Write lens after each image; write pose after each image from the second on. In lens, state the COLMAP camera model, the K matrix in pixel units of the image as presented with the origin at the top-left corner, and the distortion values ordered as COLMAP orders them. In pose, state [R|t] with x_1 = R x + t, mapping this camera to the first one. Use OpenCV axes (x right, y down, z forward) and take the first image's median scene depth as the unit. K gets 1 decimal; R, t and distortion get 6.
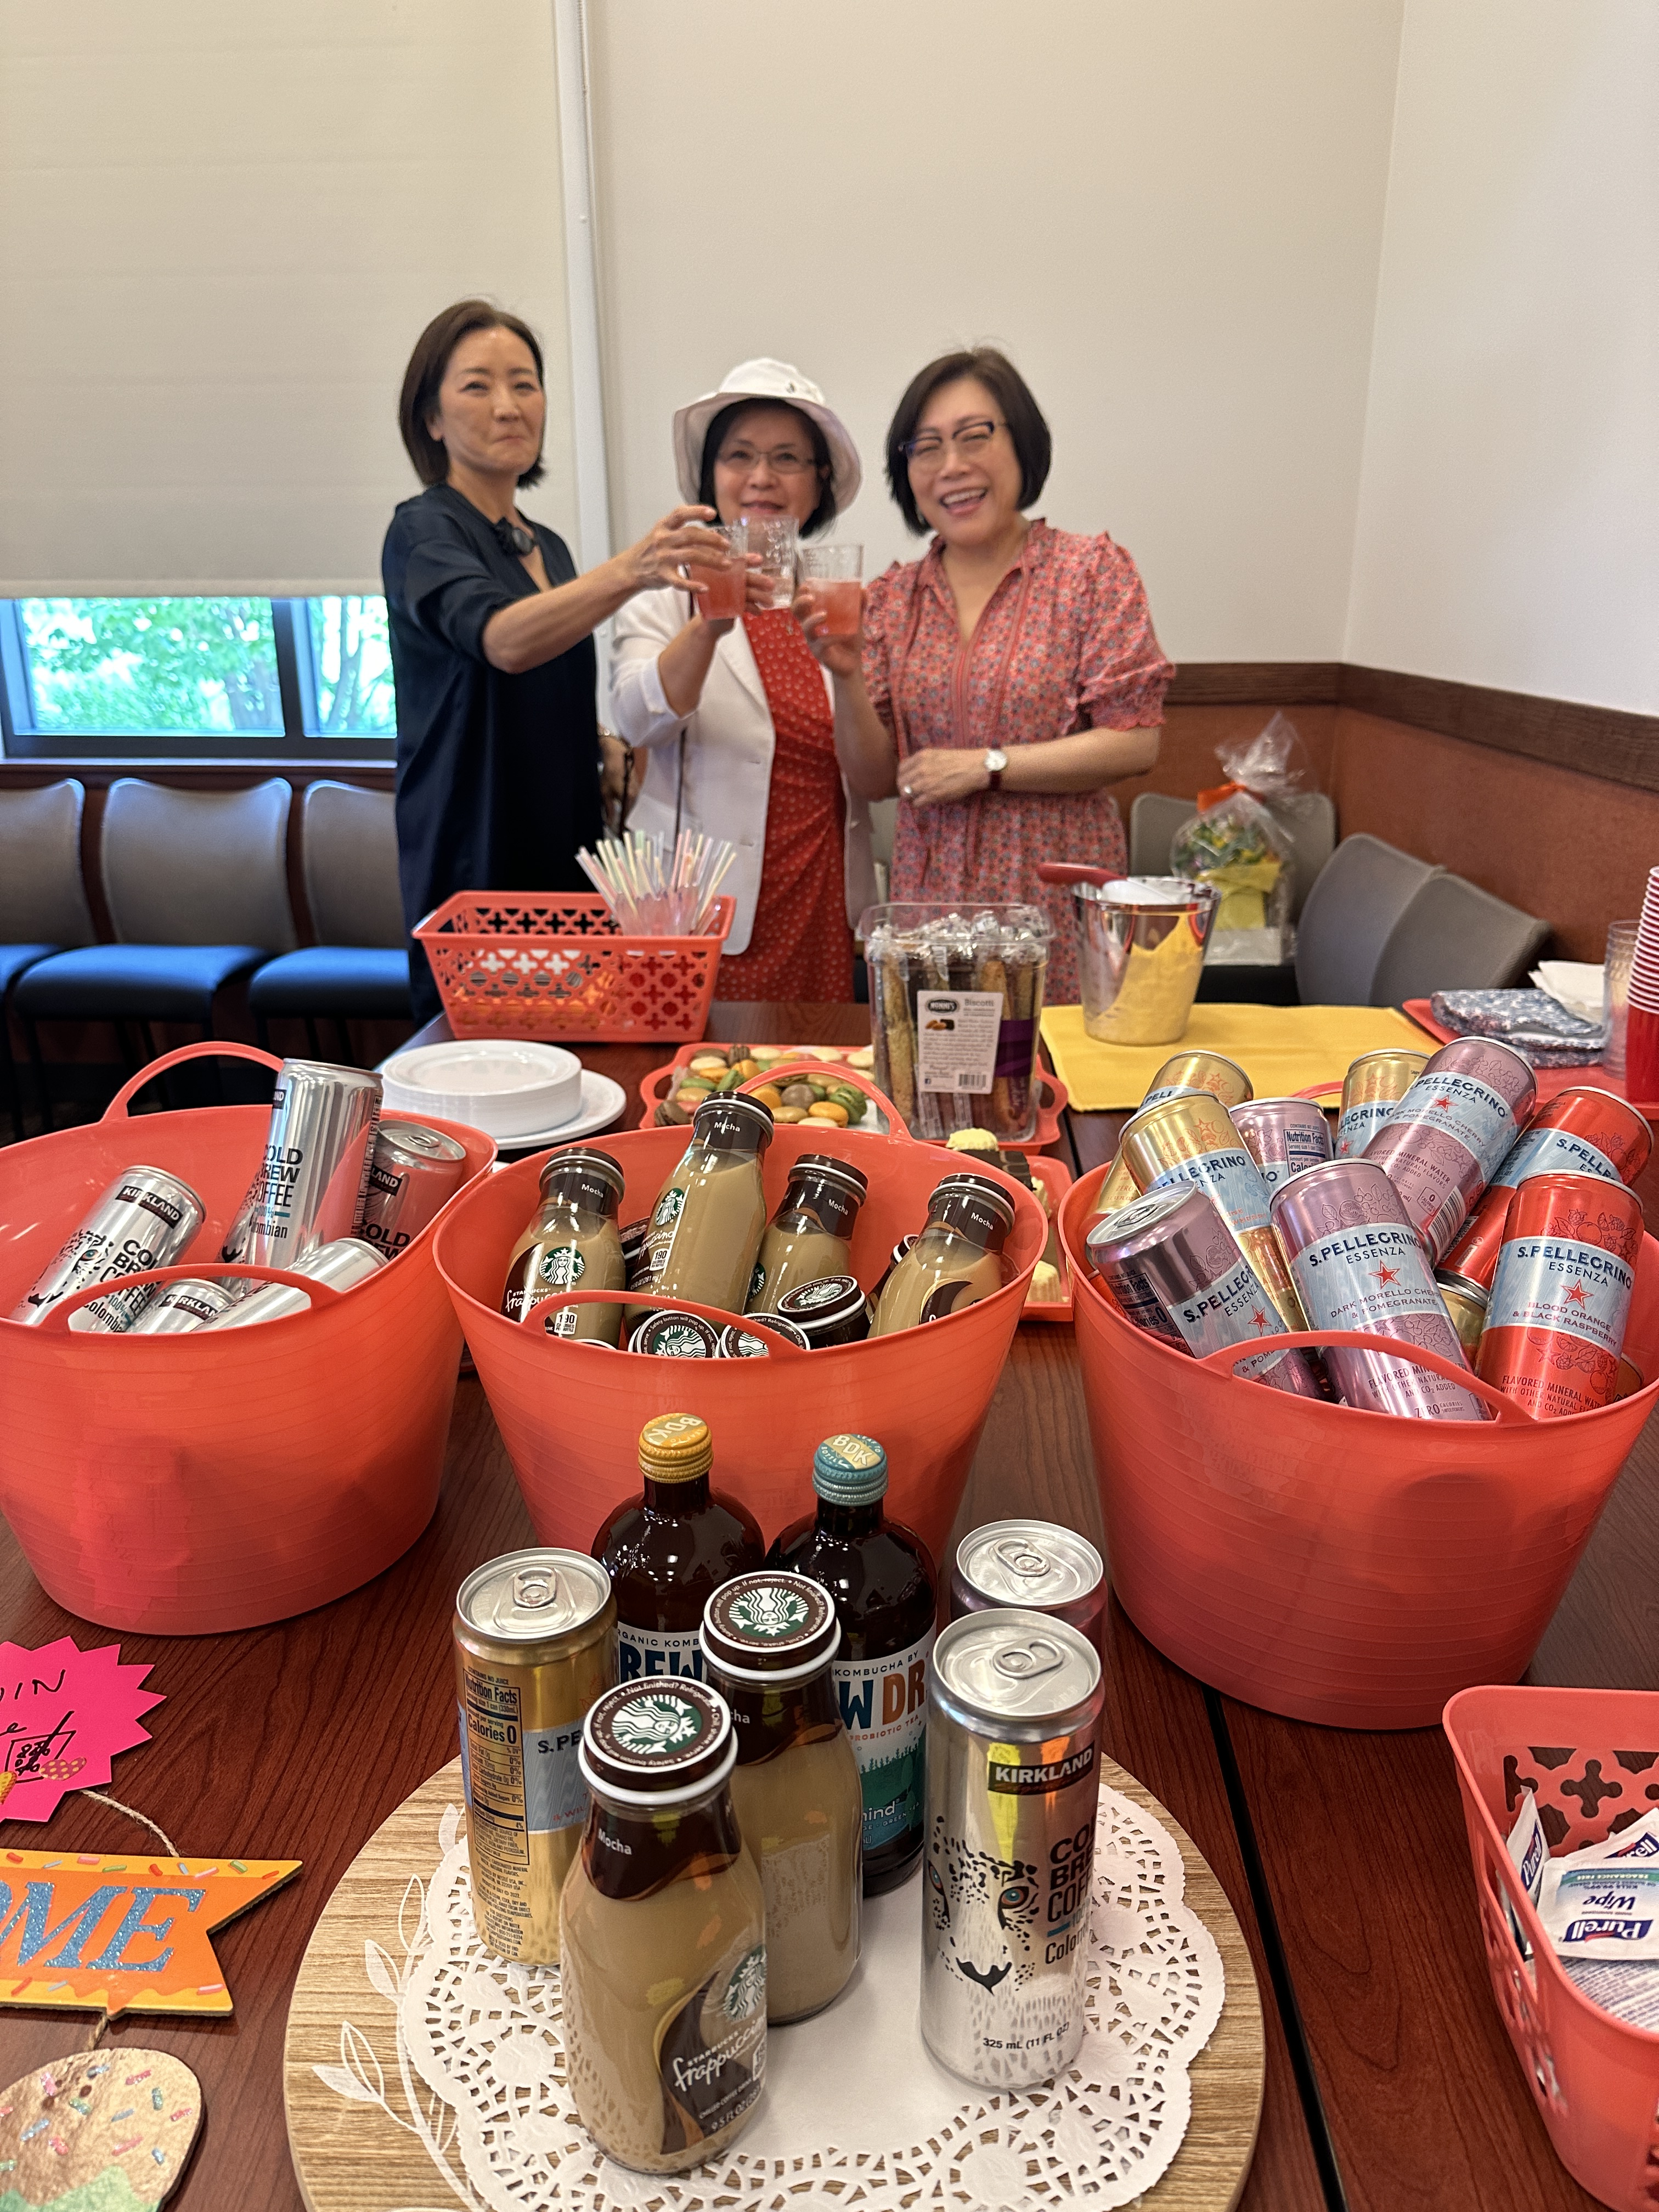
lens RADIAL K [[1549.1, 0, 829.5], [0, 1549.1, 1106.0], [0, 0, 1]] dist [0.032264, -0.066191]
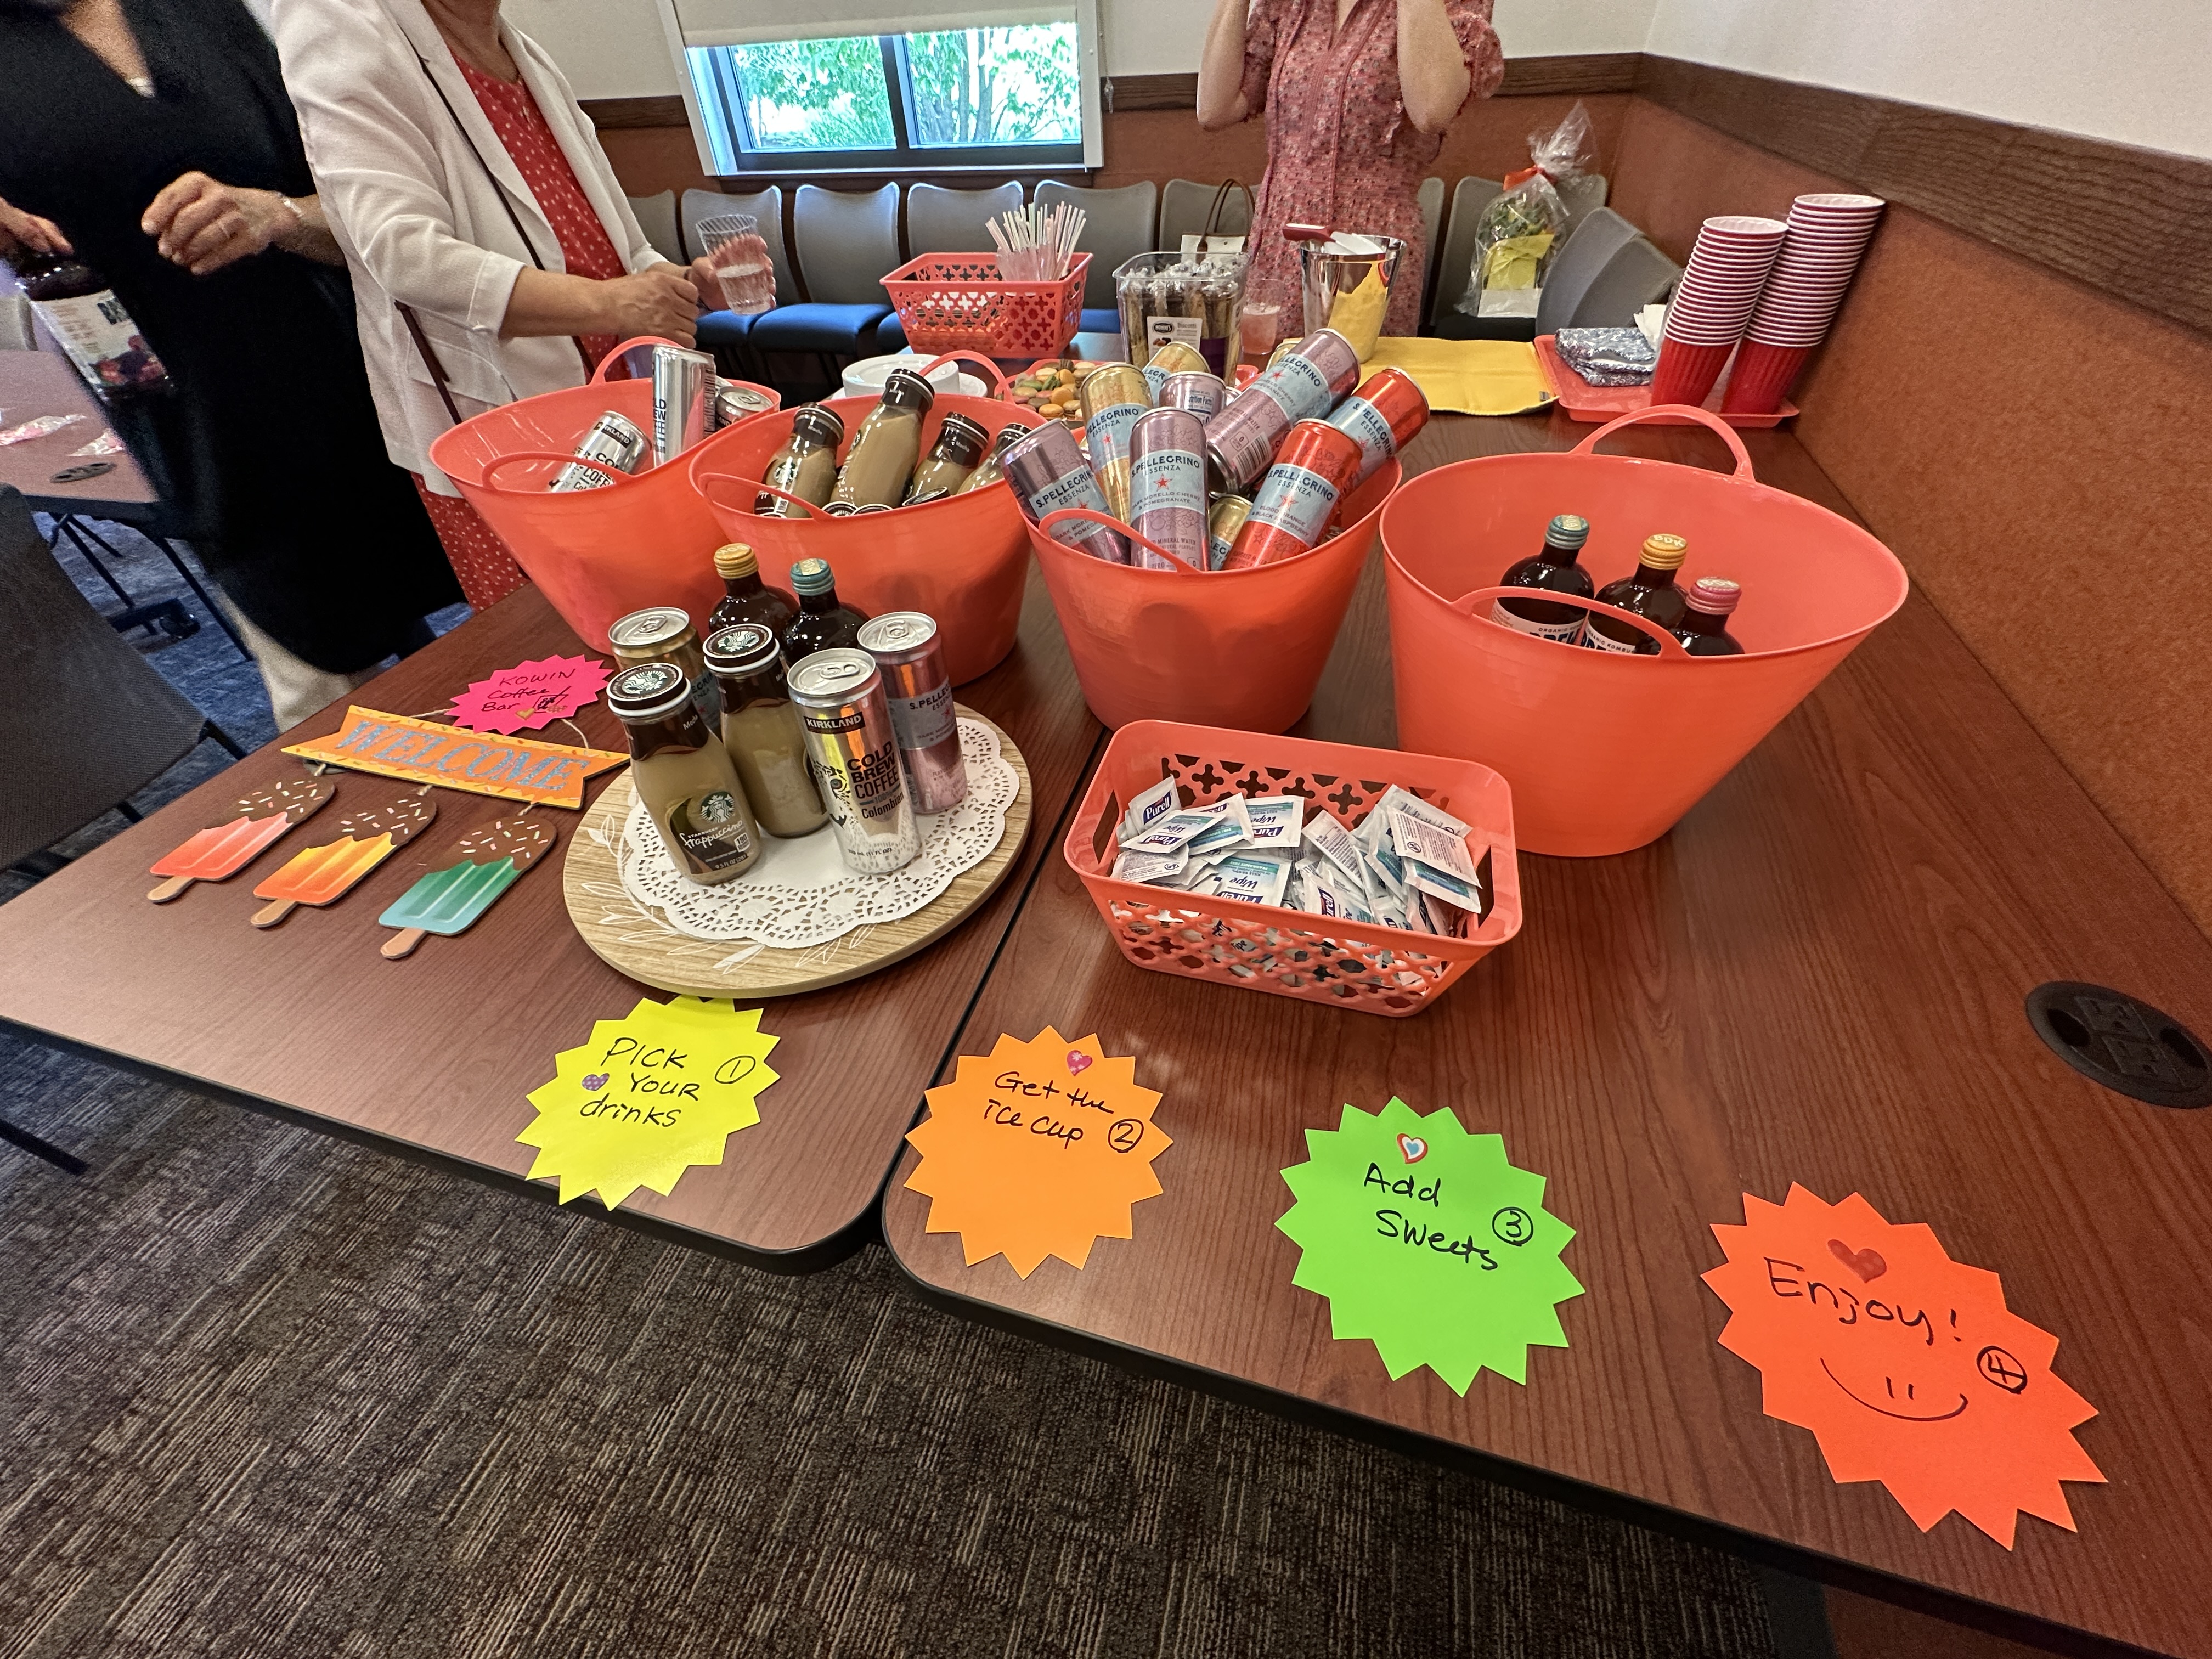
lens RADIAL K [[877.3, 0, 1106.0], [0, 877.3, 829.5], [0, 0, 1]] dist [-0.011871, -0.000147]
pose [[0.975785, 0.112754, -0.187431, 0.195232], [-0.024707, 0.908230, 0.417741, 0.022304], [0.217332, -0.402994, 0.889023, 0.010856]]
